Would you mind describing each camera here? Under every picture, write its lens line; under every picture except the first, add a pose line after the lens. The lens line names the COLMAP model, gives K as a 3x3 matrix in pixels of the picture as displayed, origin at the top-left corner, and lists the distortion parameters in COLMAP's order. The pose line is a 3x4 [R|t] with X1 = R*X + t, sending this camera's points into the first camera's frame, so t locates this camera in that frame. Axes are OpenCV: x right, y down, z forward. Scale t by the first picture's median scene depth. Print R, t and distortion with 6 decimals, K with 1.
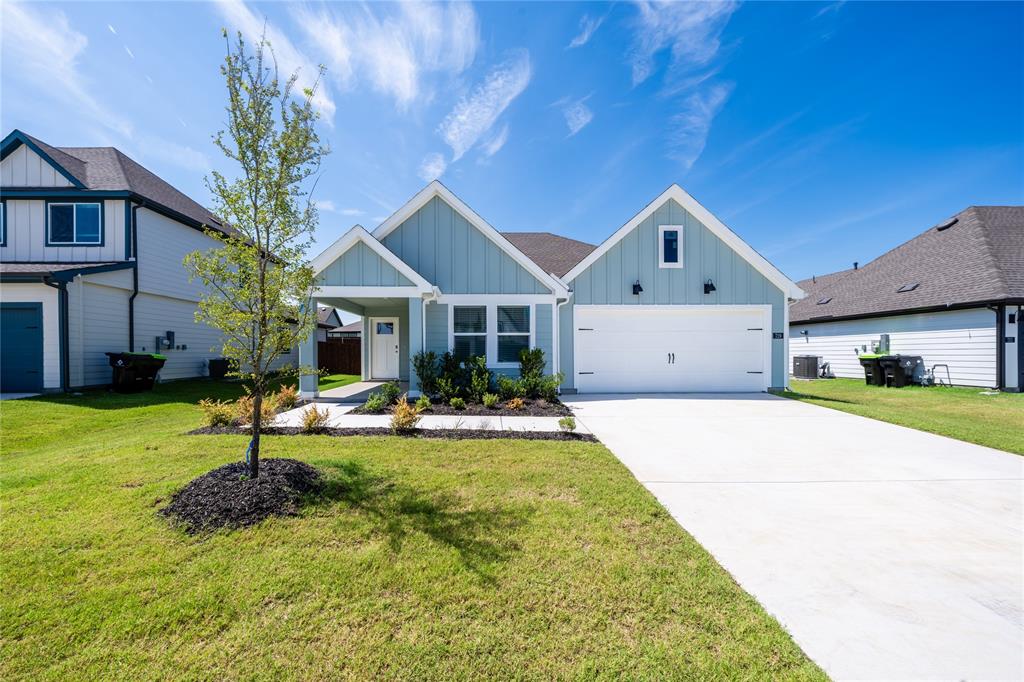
lens RADIAL K [[393.6, 0, 515.6], [0, 393.6, 346.9], [0, 0, 1]] dist [-0.001802, 0.000079]
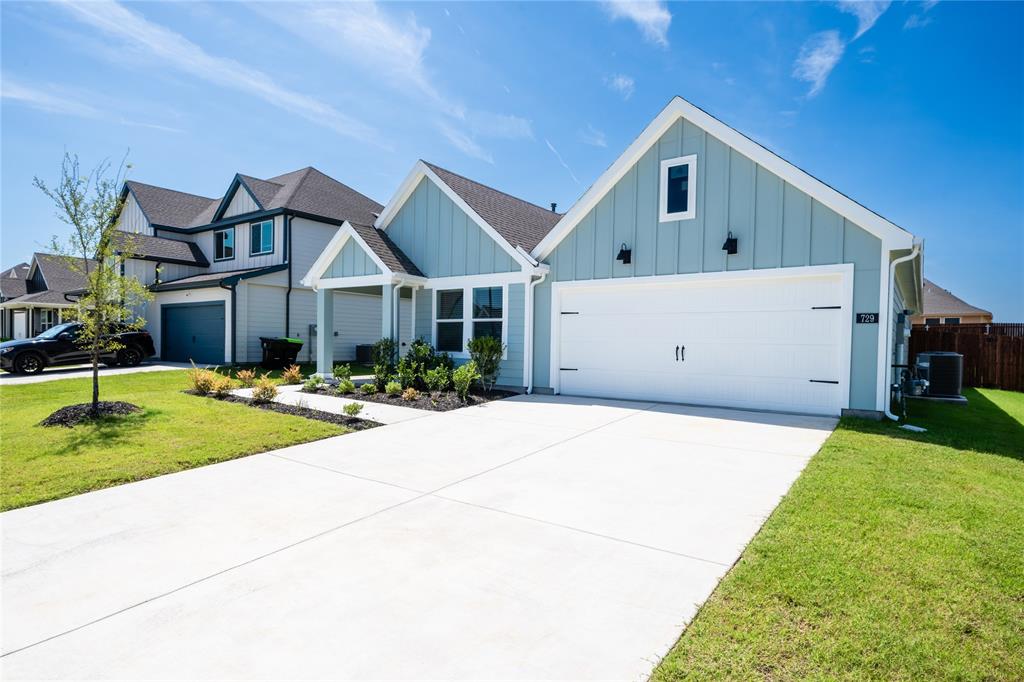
lens RADIAL K [[552.6, 0, 512.0], [0, 552.6, 341.0], [0, 0, 1]] dist [-0.002432, -0.000462]
pose [[0.791586, 0.013602, -0.610906, 0.747412], [-0.009451, 0.999905, 0.010017, 0.000900], [0.610985, -0.002156, 0.791640, 0.068220]]
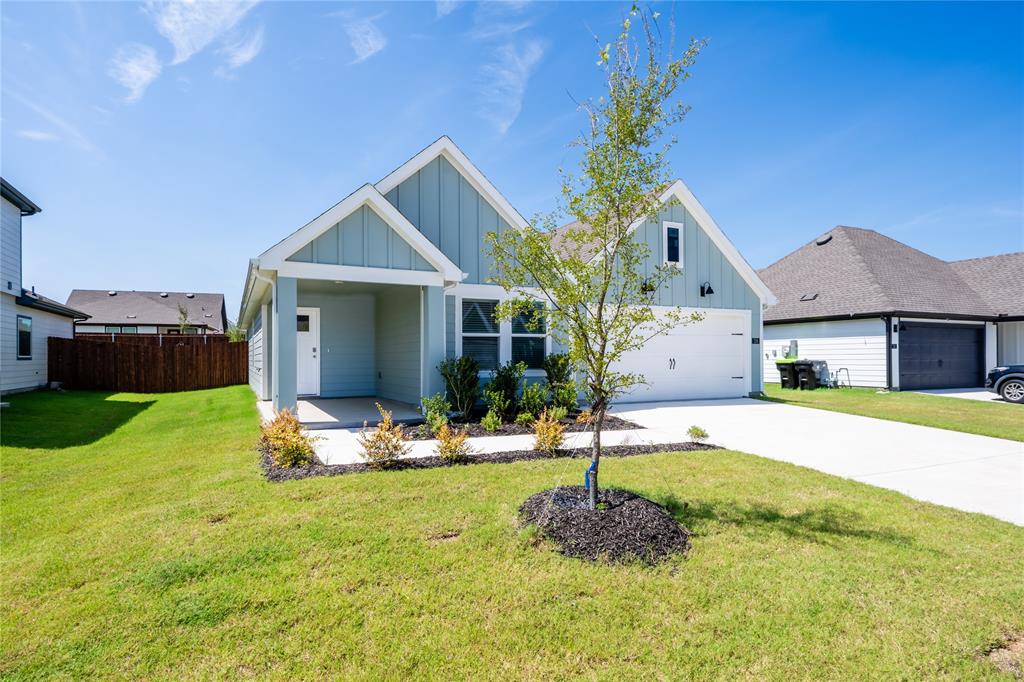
lens RADIAL K [[523.8, 0, 490.0], [0, 523.8, 345.2], [0, 0, 1]] dist [0.001345, 0.000065]
pose [[0.924364, 0.008028, 0.381428, -0.479339], [-0.004974, 0.999947, -0.008994, -0.001940], [-0.381480, 0.006417, 0.924355, 0.013509]]
